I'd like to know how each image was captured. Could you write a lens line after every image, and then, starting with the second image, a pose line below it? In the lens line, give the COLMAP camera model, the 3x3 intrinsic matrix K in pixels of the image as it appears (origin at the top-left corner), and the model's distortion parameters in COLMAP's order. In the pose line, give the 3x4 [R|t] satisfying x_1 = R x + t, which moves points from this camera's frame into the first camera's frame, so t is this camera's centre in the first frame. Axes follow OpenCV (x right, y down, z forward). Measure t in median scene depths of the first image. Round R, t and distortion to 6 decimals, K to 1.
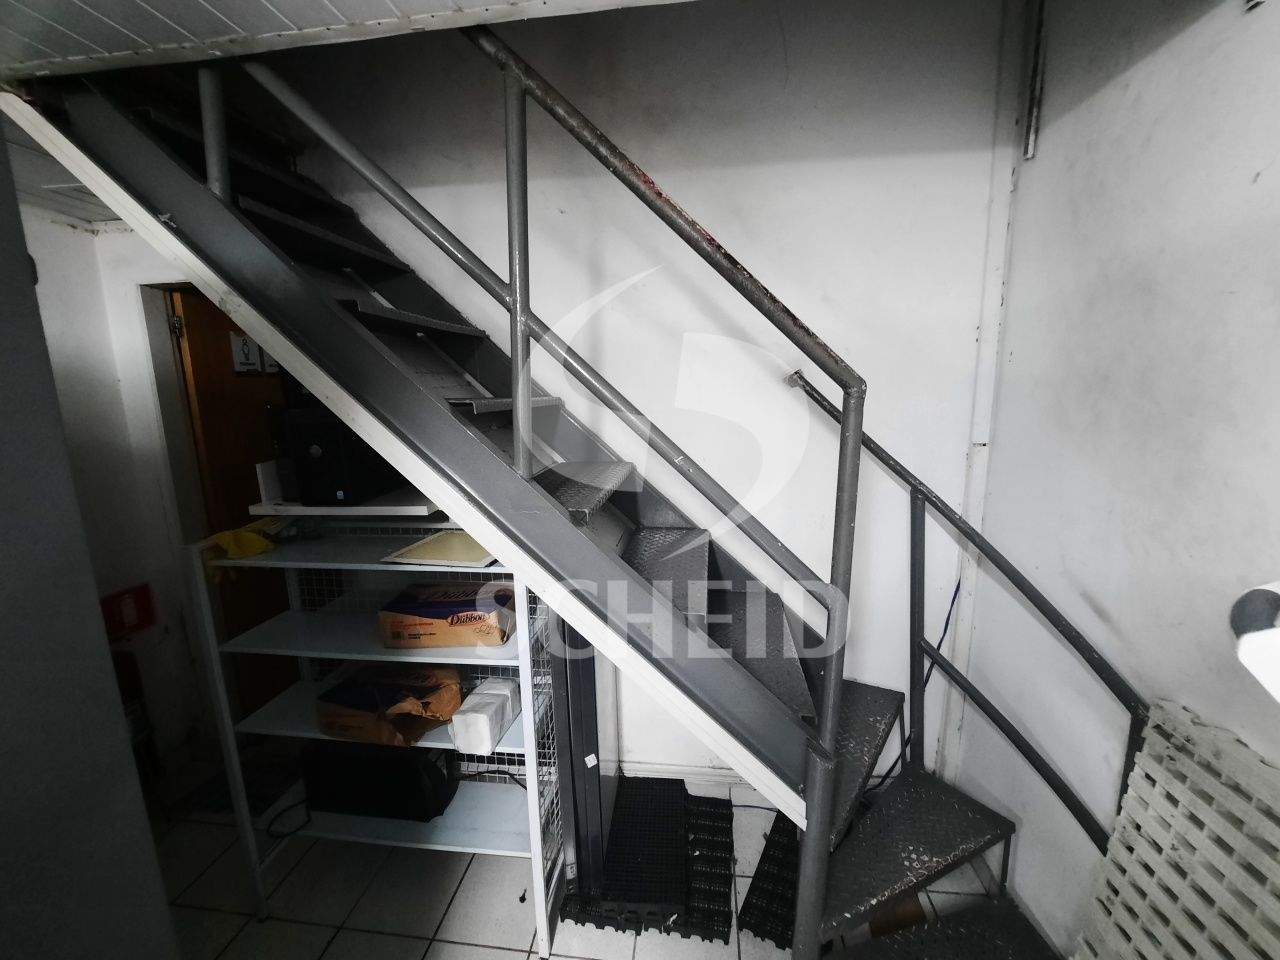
lens RADIAL K [[512.9, 0, 634.9], [0, 512.9, 476.8], [0, 0, 1]] dist [-0.021698, -0.000167]
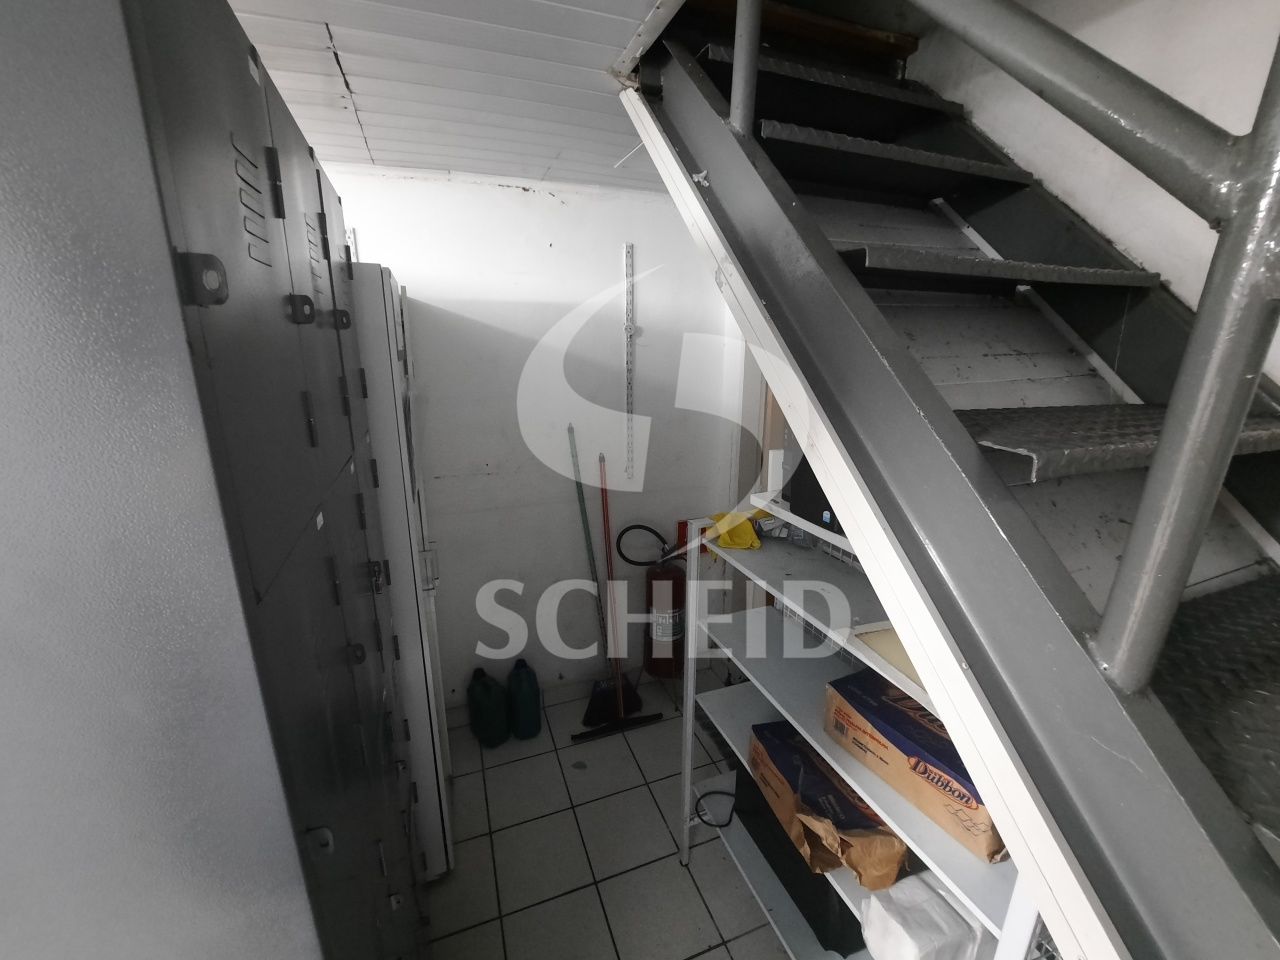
lens RADIAL K [[510.1, 0, 640.0], [0, 510.1, 480.0], [0, 0, 1]] dist [-0.013627, -0.000069]
pose [[0.475765, 0.246195, -0.844414, -0.102166], [-0.161593, 0.968153, 0.191226, -0.152789], [0.864601, 0.045473, 0.500397, 0.479506]]
